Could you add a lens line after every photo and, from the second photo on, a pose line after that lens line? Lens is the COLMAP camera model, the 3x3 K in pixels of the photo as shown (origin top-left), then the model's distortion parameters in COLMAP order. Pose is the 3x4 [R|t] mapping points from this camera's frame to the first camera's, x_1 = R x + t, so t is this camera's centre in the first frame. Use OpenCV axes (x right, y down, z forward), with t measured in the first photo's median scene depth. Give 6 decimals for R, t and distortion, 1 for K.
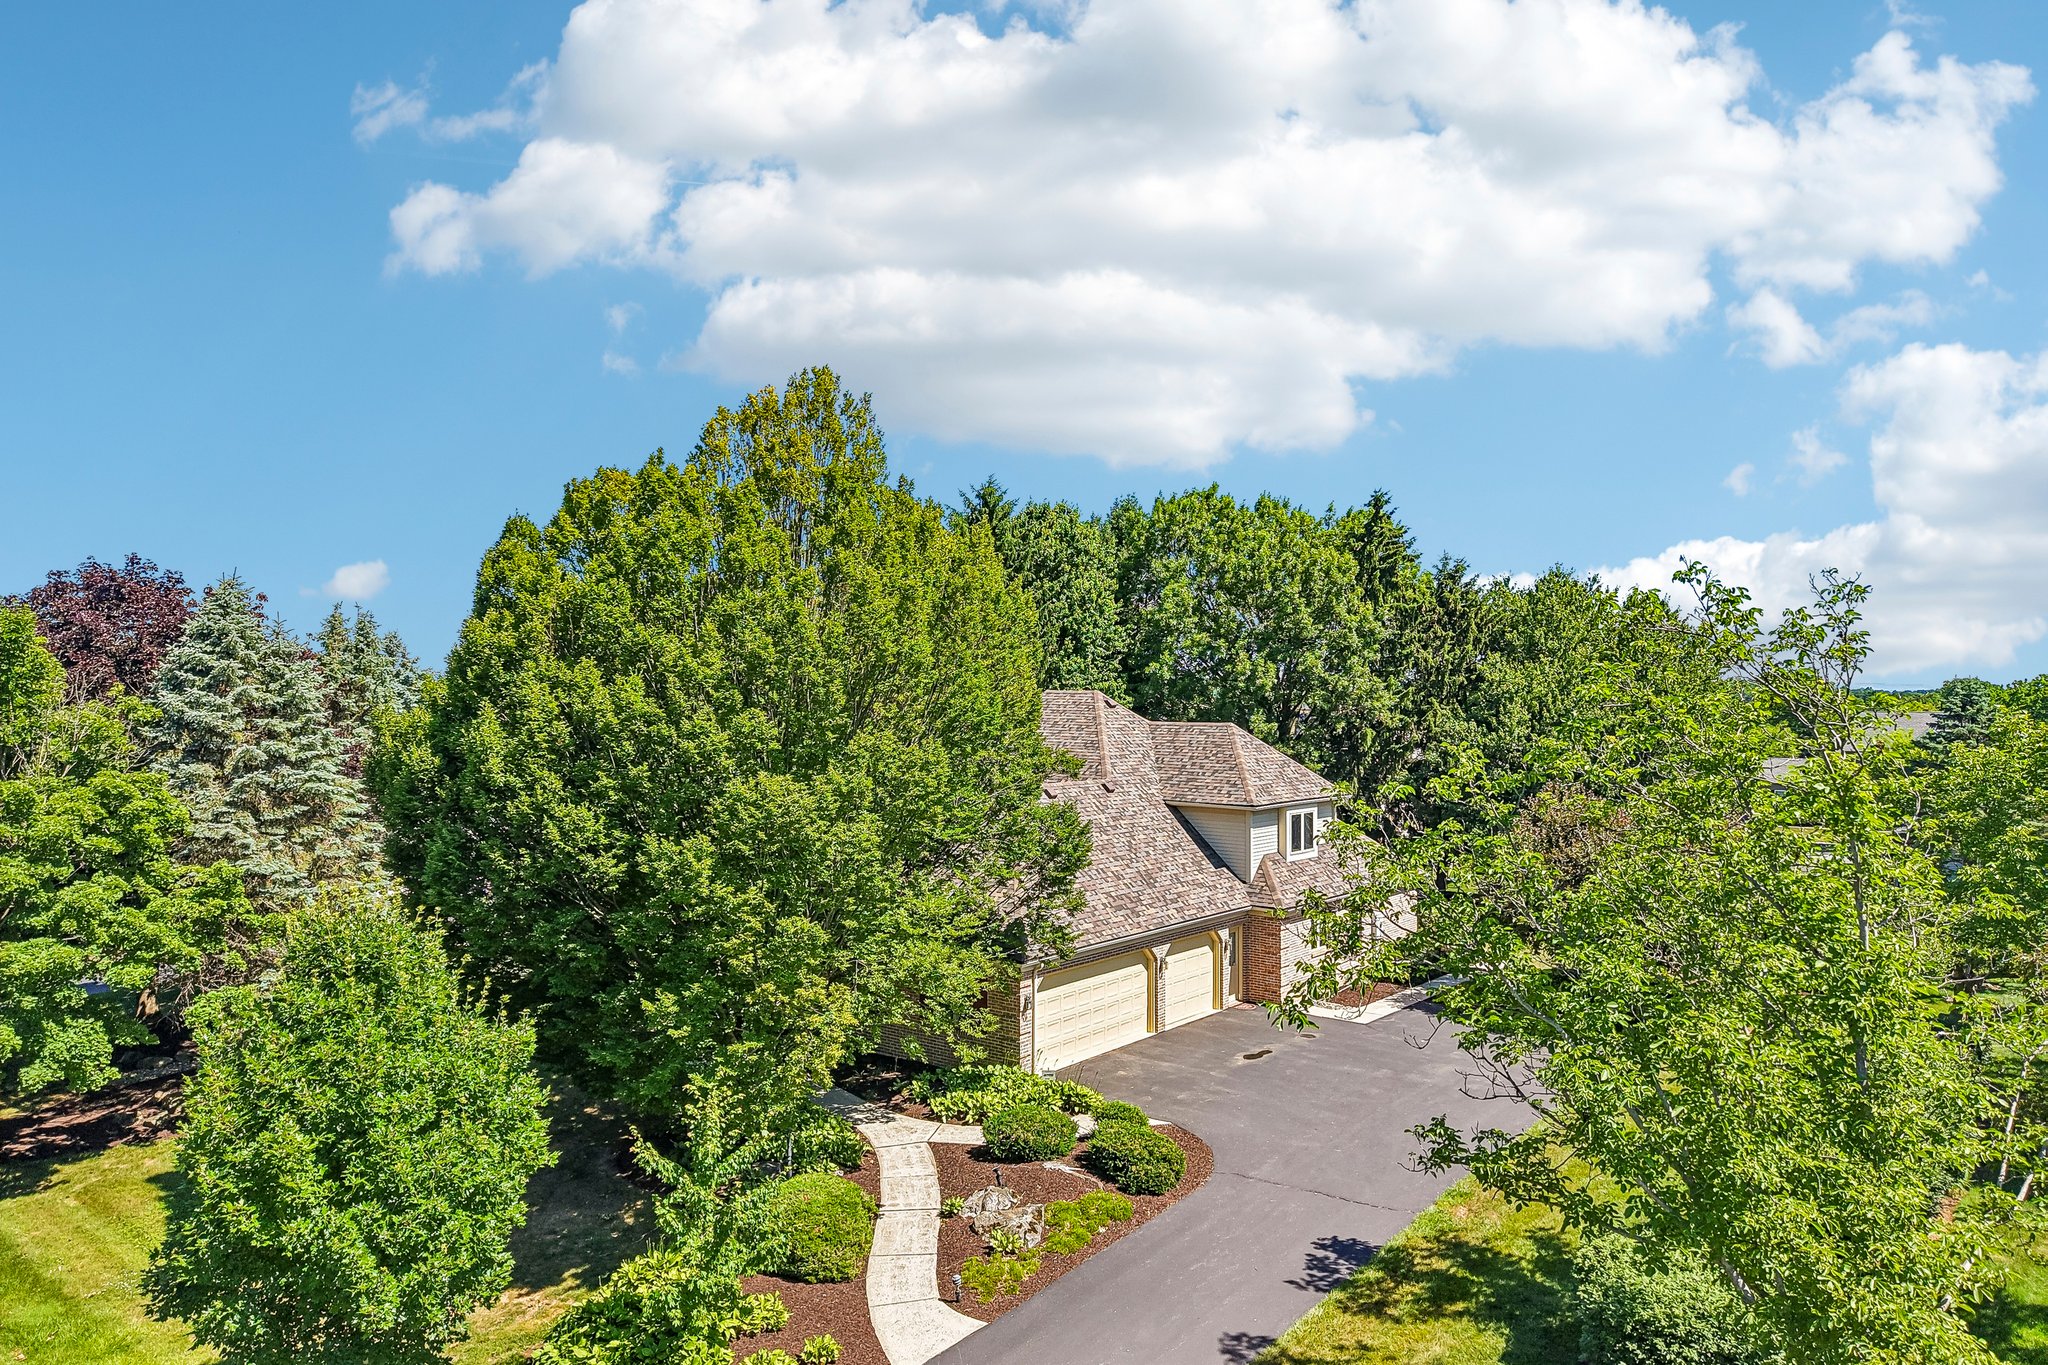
lens RADIAL K [[1362.4, 0, 1024.0], [0, 1362.4, 682.5], [0, 0, 1]] dist [0.110655, -0.234287]
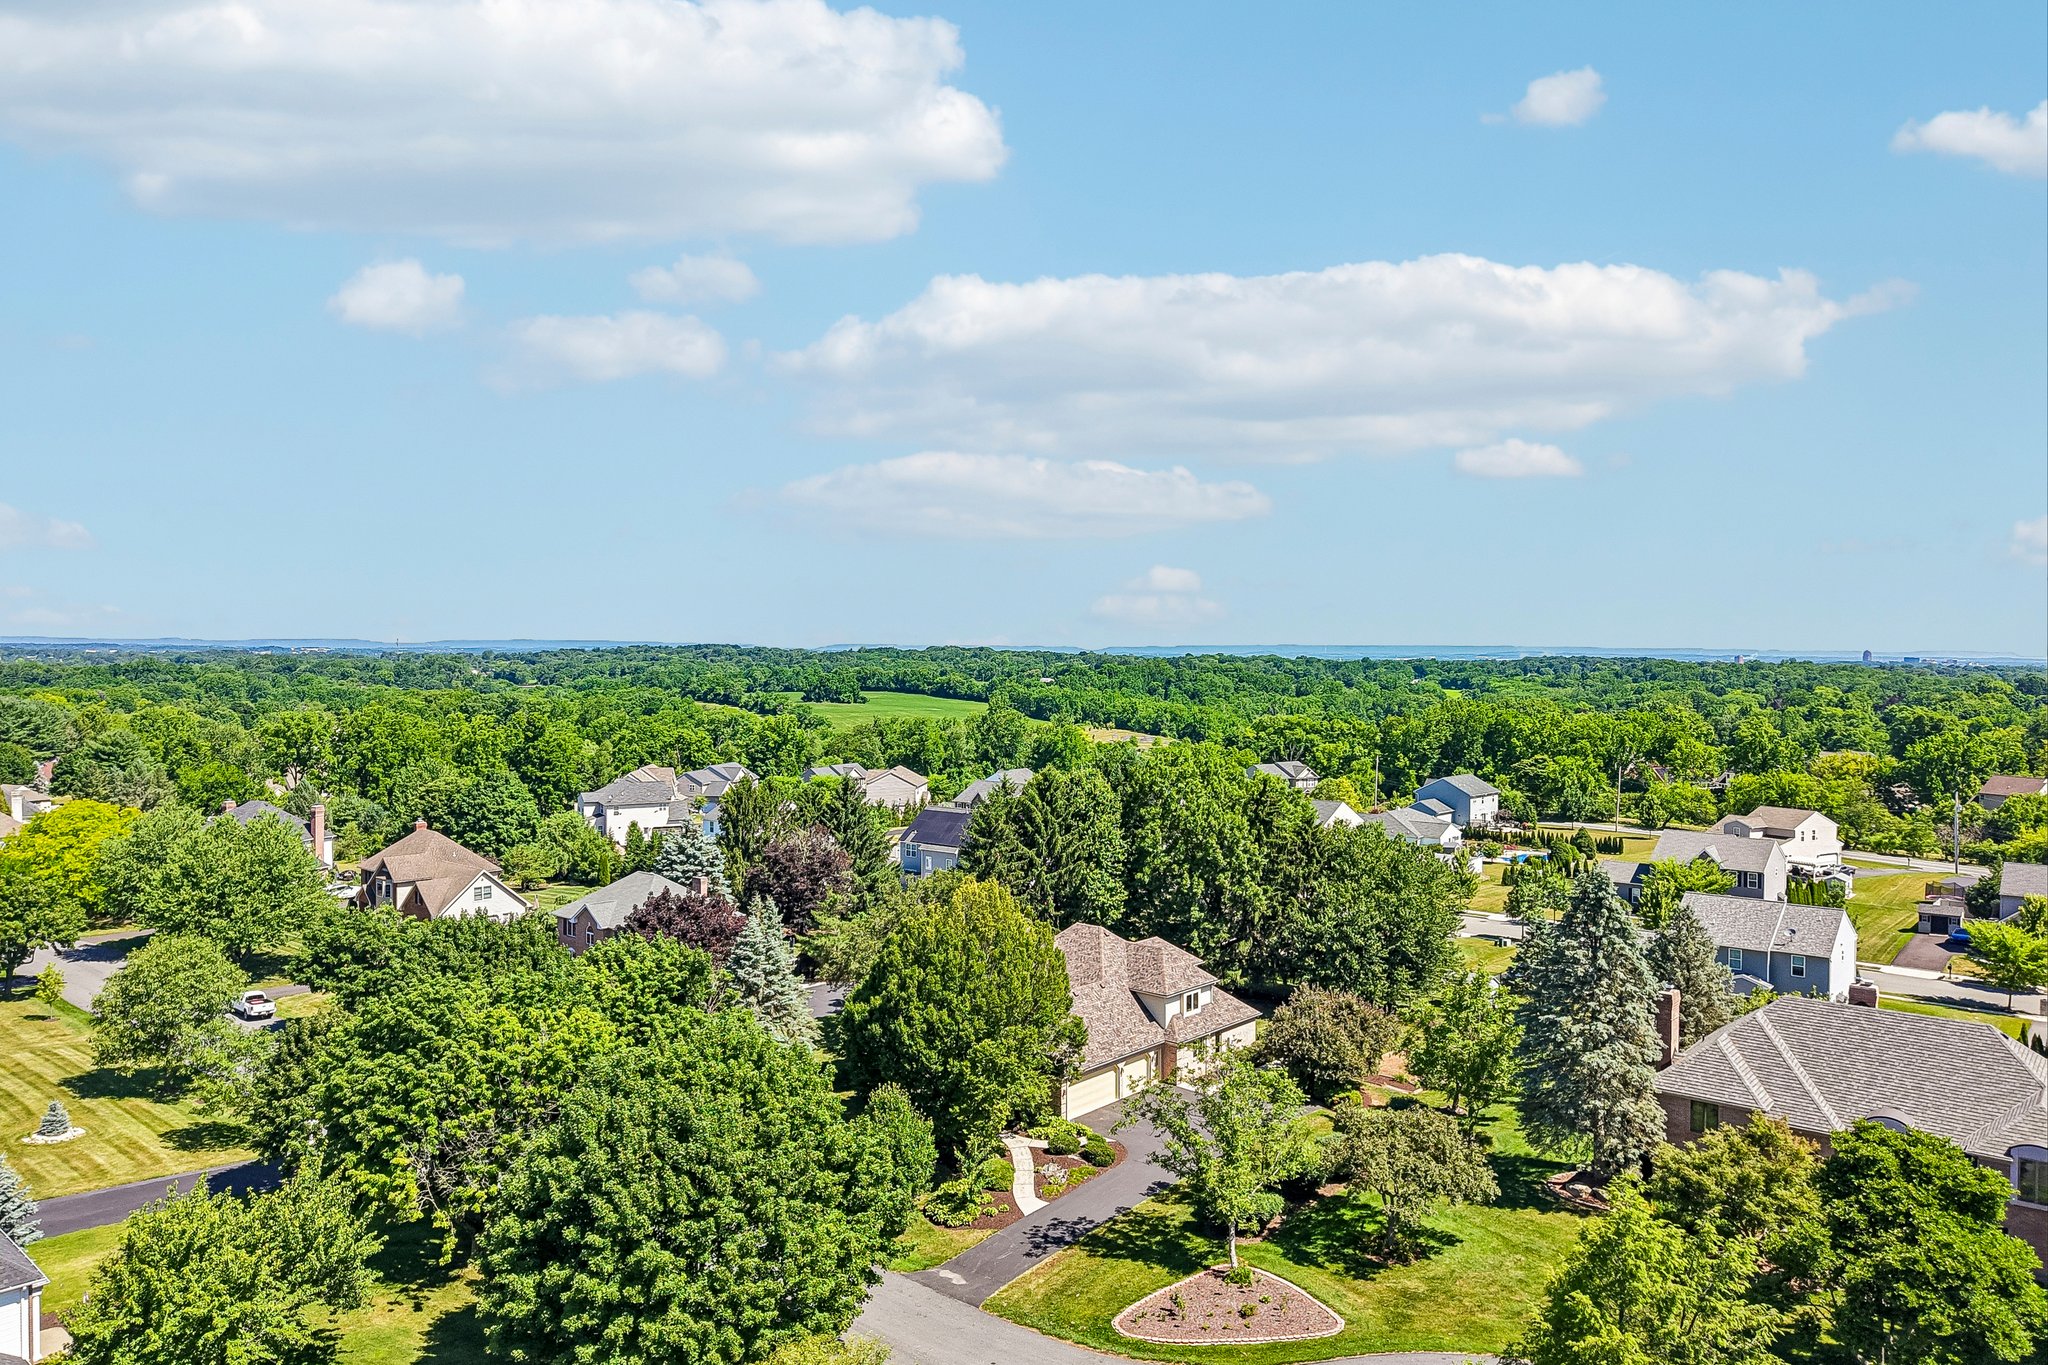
lens RADIAL K [[1359.5, 0, 1019.8], [0, 1359.5, 688.0], [0, 0, 1]] dist [0.059885, -0.073797]
pose [[0.999049, 0.002141, -0.043545, 0.029617], [-0.000989, 0.999649, 0.026464, -0.604918], [0.043586, -0.026396, 0.998701, -1.580599]]
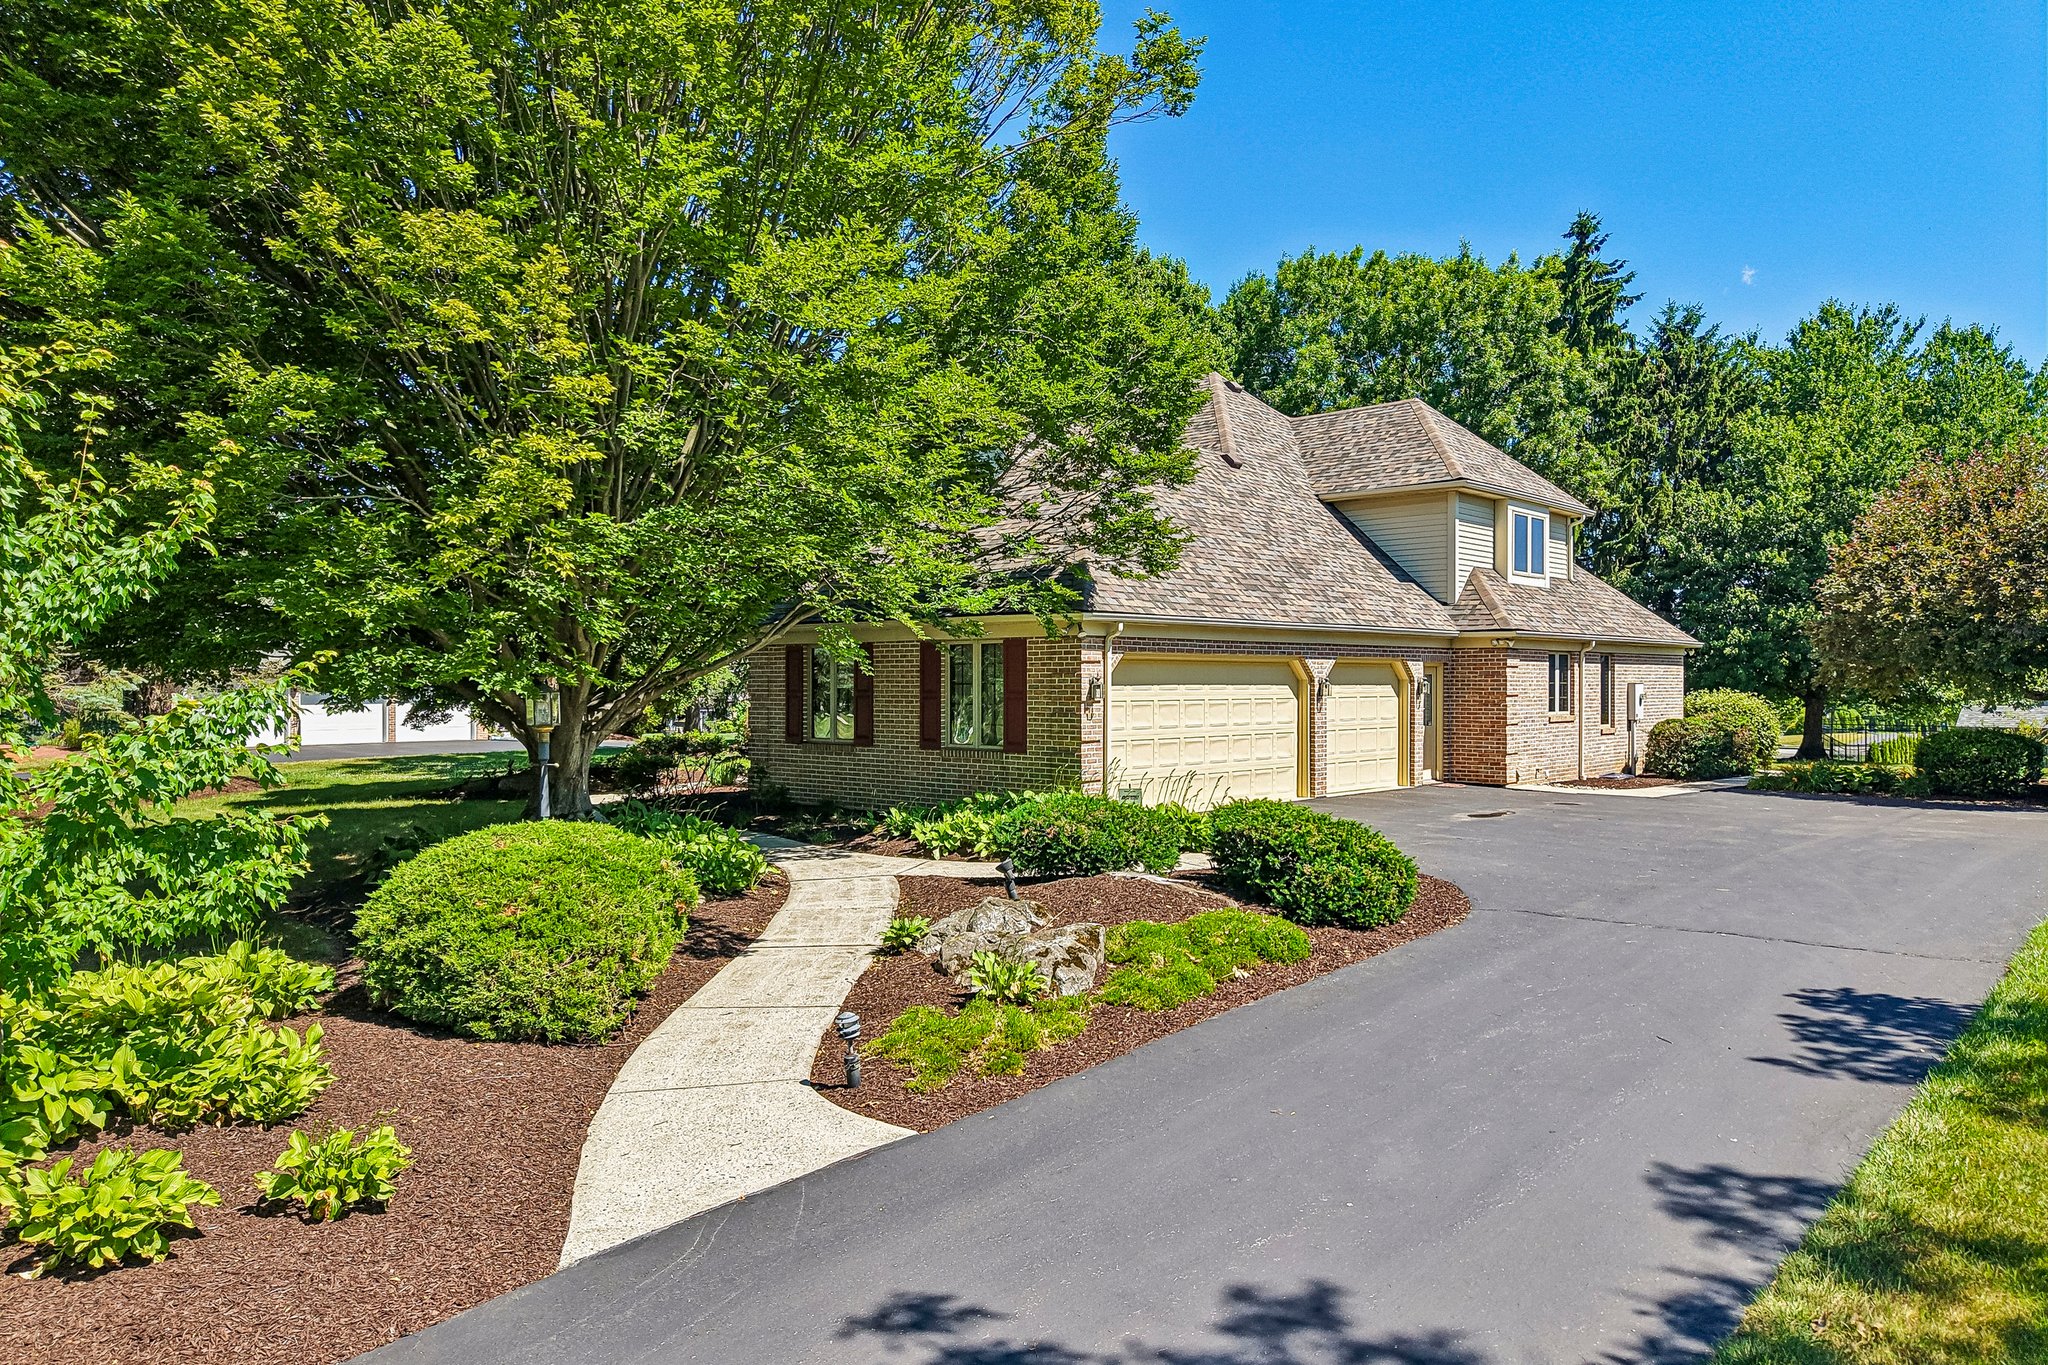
lens RADIAL K [[1358.5, 0, 1027.1], [0, 1358.5, 688.8], [0, 0, 1]] dist [0.070002, -0.118615]
pose [[0.997052, -0.001522, -0.076713, 0.017600], [0.002339, 0.999942, 0.010556, 0.229815], [0.076692, -0.010704, 0.996997, 0.436015]]
